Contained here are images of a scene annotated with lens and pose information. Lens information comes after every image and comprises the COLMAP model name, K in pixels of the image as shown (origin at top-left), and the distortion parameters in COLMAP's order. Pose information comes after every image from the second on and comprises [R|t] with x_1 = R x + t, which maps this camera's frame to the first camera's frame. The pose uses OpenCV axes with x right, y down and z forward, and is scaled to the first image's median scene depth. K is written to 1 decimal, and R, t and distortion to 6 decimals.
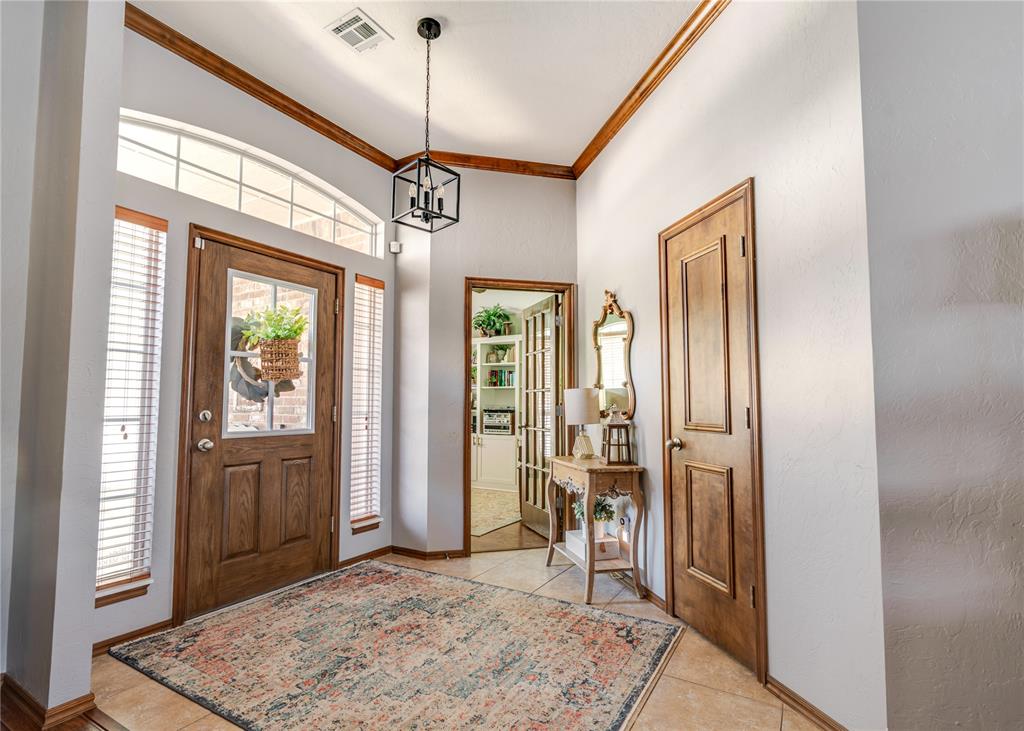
lens RADIAL K [[516.3, 0, 512.6], [0, 516.3, 367.4], [0, 0, 1]] dist [-0.004767, 0.002740]
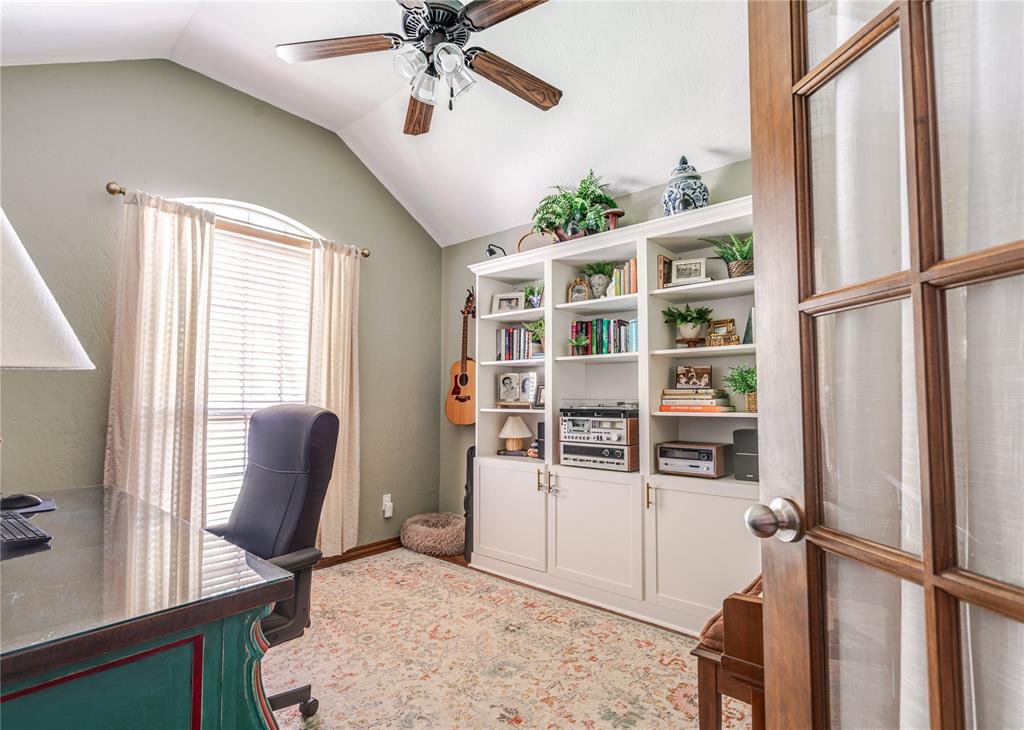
lens RADIAL K [[516.3, 0, 511.9], [0, 516.3, 367.8], [0, 0, 1]] dist [-0.004767, 0.002740]
pose [[0.988544, -0.005782, -0.150824, -0.030644], [0.007015, 0.999946, 0.007642, 0.043652], [0.150772, -0.008613, 0.988531, 0.561740]]
